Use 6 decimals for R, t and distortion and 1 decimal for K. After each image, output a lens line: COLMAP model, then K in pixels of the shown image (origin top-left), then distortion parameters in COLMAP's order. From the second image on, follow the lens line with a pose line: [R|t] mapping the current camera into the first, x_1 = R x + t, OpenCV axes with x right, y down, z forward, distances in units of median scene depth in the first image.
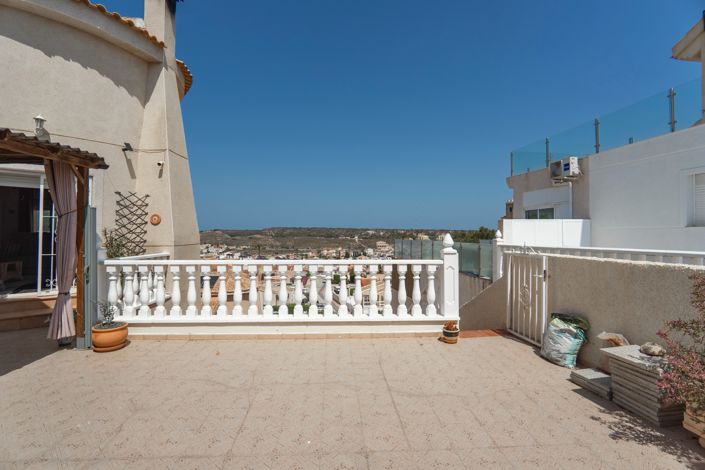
lens RADIAL K [[342.7, 0, 351.1], [0, 342.7, 229.0], [0, 0, 1]] dist [-0.019708, 0.009467]
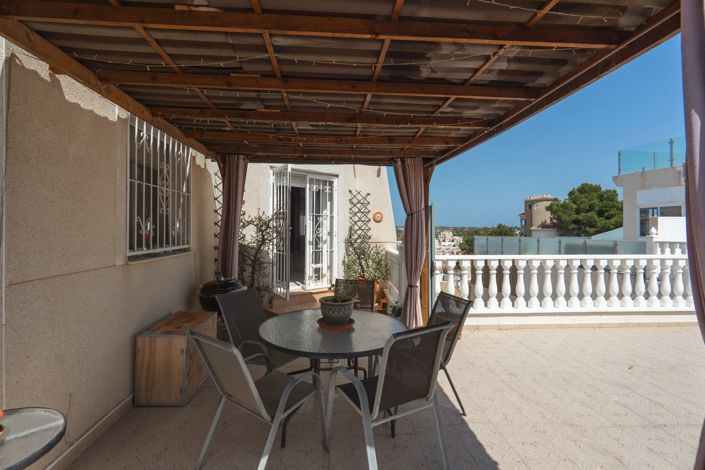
lens RADIAL K [[334.2, 0, 355.0], [0, 334.2, 232.7], [0, 0, 1]] dist [-0.001342, 0.000141]
pose [[0.999962, -0.001048, 0.008680, -0.466757], [0.000866, 0.999782, 0.020884, -0.000456], [-0.008700, -0.020876, 0.999744, -0.020699]]
